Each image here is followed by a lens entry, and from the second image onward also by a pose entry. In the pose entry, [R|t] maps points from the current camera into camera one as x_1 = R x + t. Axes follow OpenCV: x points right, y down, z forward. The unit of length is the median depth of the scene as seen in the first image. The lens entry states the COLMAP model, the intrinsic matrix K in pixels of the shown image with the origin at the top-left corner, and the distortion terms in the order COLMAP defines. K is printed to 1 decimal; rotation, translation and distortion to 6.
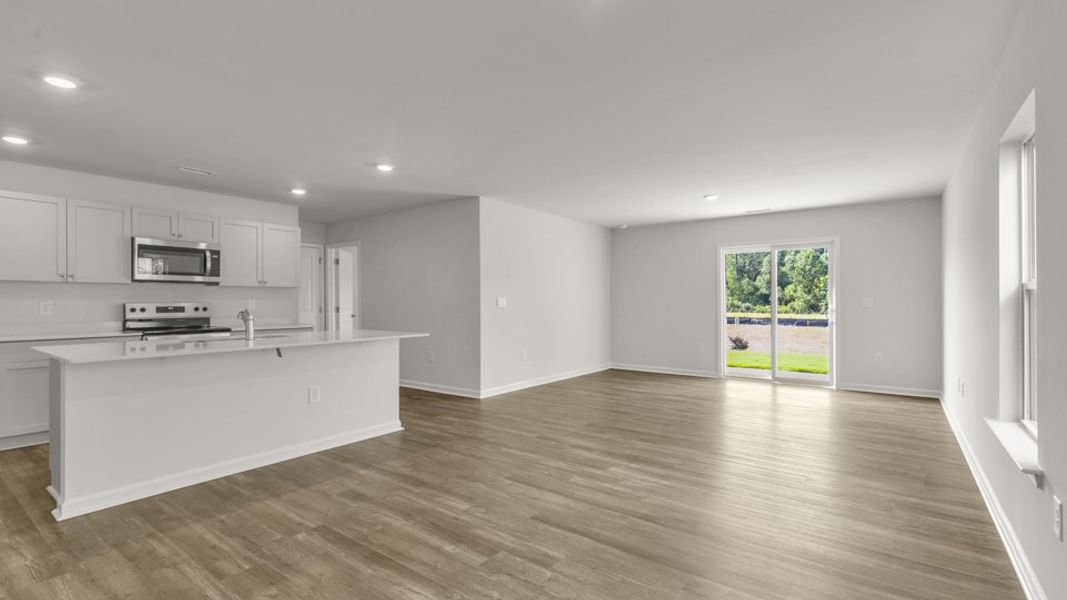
lens RADIAL K [[481.6, 0, 536.2], [0, 481.6, 299.8], [0, 0, 1]] dist [0.006743, -0.000169]
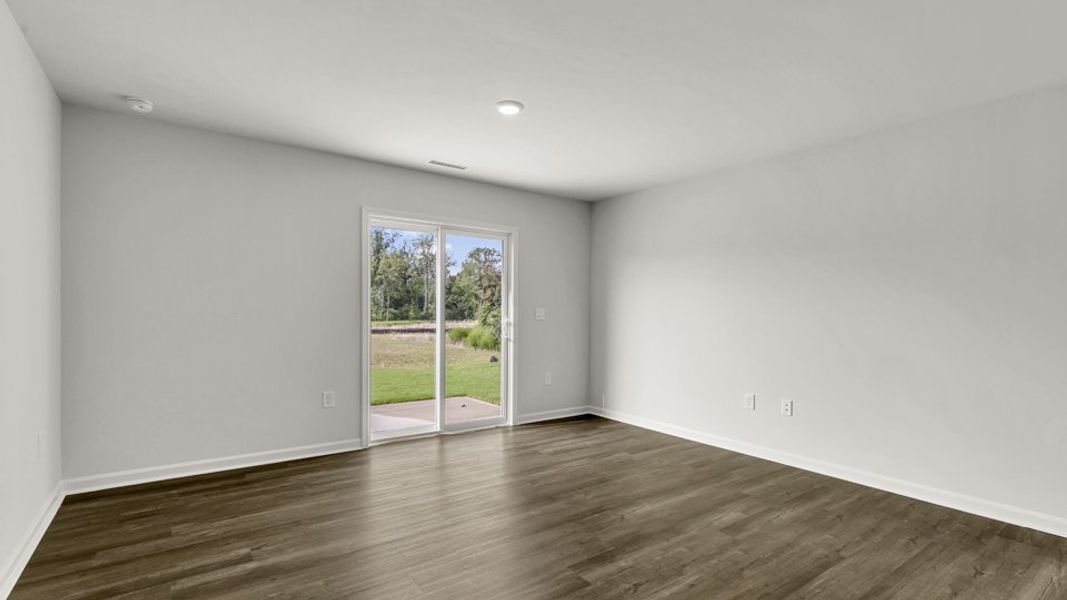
lens RADIAL K [[491.2, 0, 532.0], [0, 491.2, 323.3], [0, 0, 1]] dist [0.002399, 0.000178]
pose [[0.301064, -0.019402, 0.953406, -0.115956], [-0.014733, 0.999579, 0.024994, 0.000782], [-0.953490, -0.021571, 0.300652, 0.735737]]
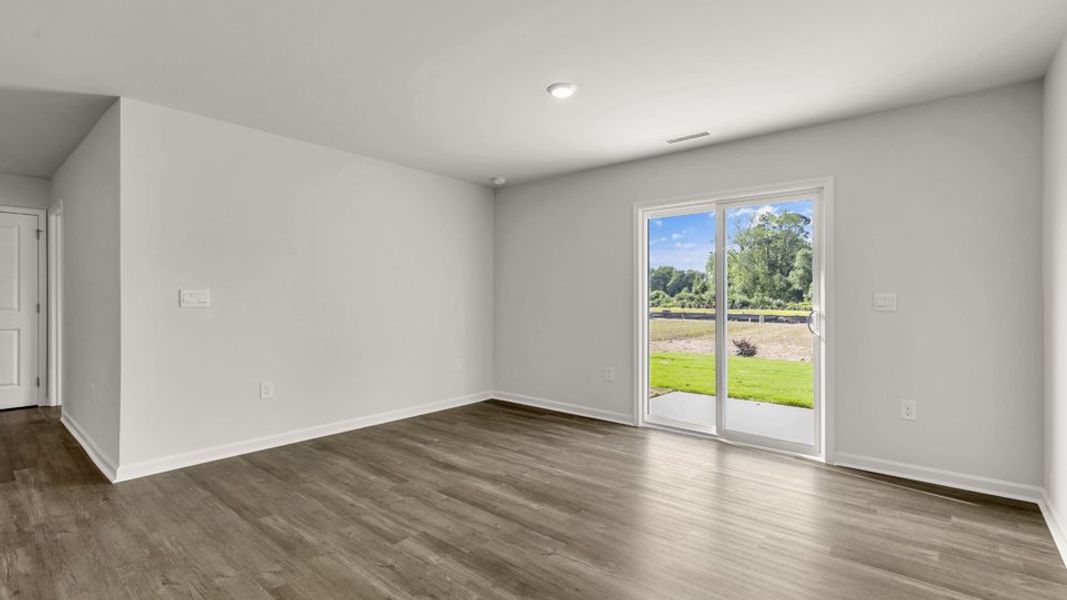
lens RADIAL K [[481.6, 0, 536.2], [0, 481.6, 299.8], [0, 0, 1]] dist [0.006743, -0.000169]
pose [[0.998242, 0.004192, -0.059125, 0.330867], [-0.003638, 0.999948, 0.009479, -0.000059], [0.059162, -0.009247, 0.998206, 0.447064]]
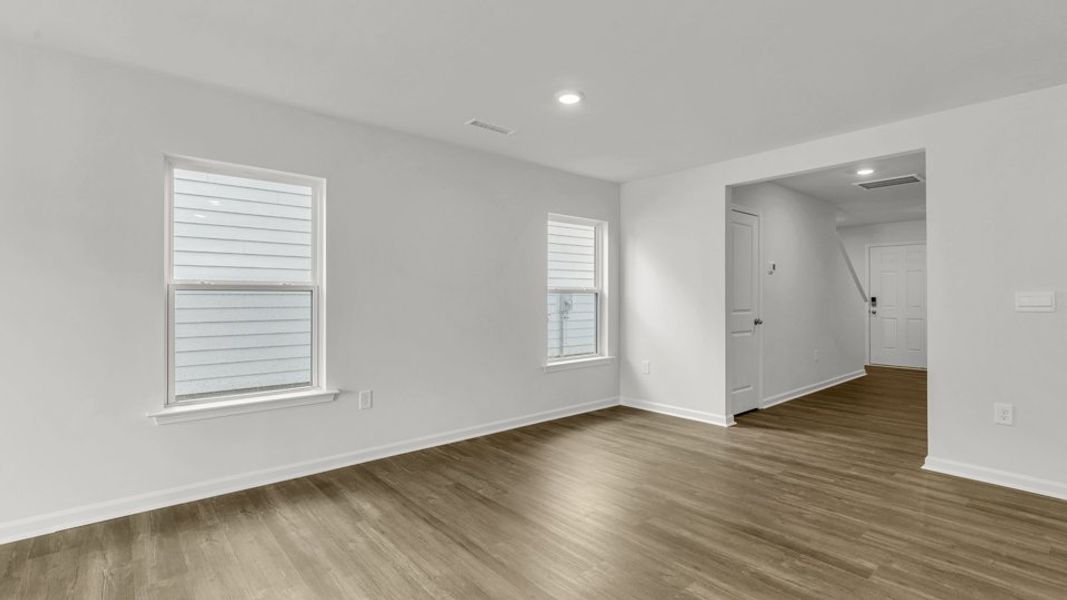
lens RADIAL K [[481.6, 0, 536.2], [0, 481.6, 299.8], [0, 0, 1]] dist [0.006743, -0.000169]
pose [[-0.976103, 0.001551, 0.217301, -0.032024], [0.001873, 0.999997, 0.001275, 0.001131], [-0.217298, 0.001651, -0.976104, 0.740023]]
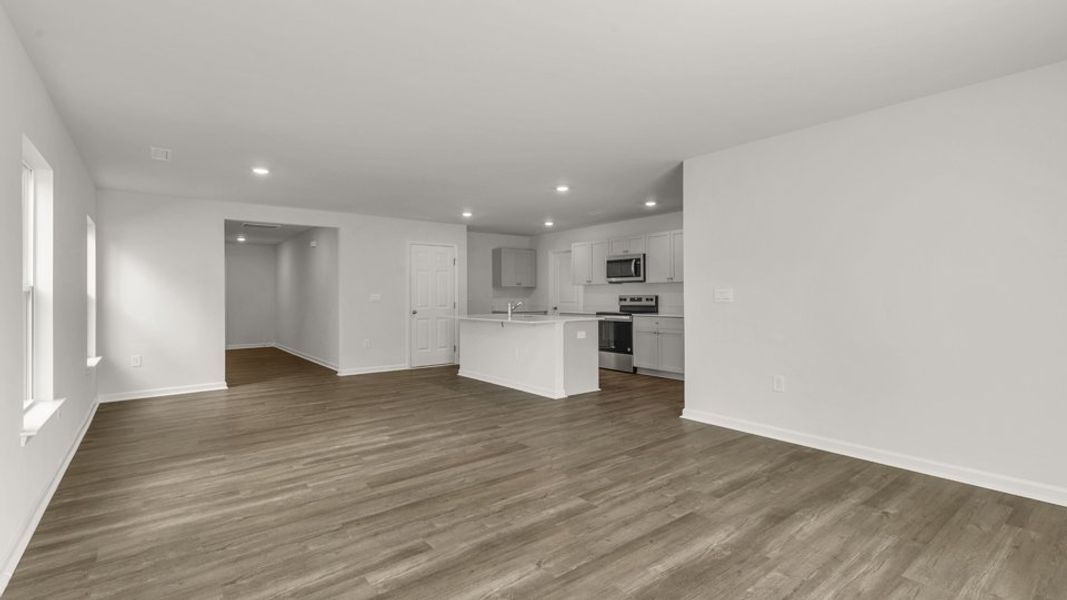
lens RADIAL K [[481.6, 0, 536.2], [0, 481.6, 299.8], [0, 0, 1]] dist [0.006743, -0.000169]
pose [[-0.257312, 0.012922, -0.966242, 0.633859], [0.012568, 0.999871, 0.010025, 0.000684], [0.966247, -0.009564, -0.257442, 0.870392]]
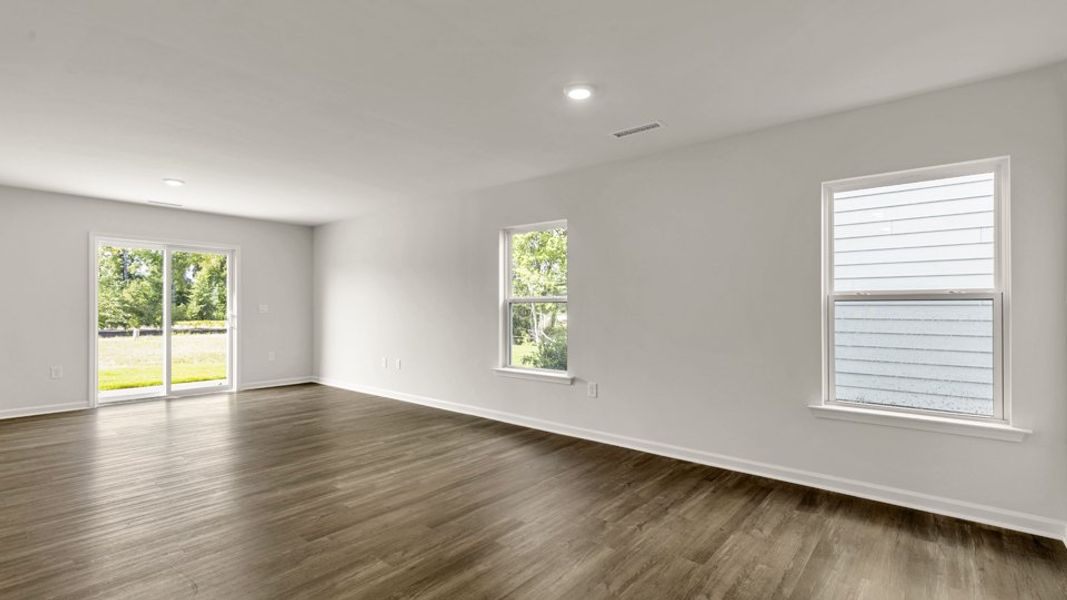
lens RADIAL K [[482.8, 0, 534.8], [0, 482.8, 307.4], [0, 0, 1]] dist [0.001762, 0.000091]
pose [[0.049335, 0.003081, 0.998778, -0.396377], [-0.005758, 0.999979, -0.002801, 0.001942], [-0.998766, -0.005613, 0.049352, 0.300583]]
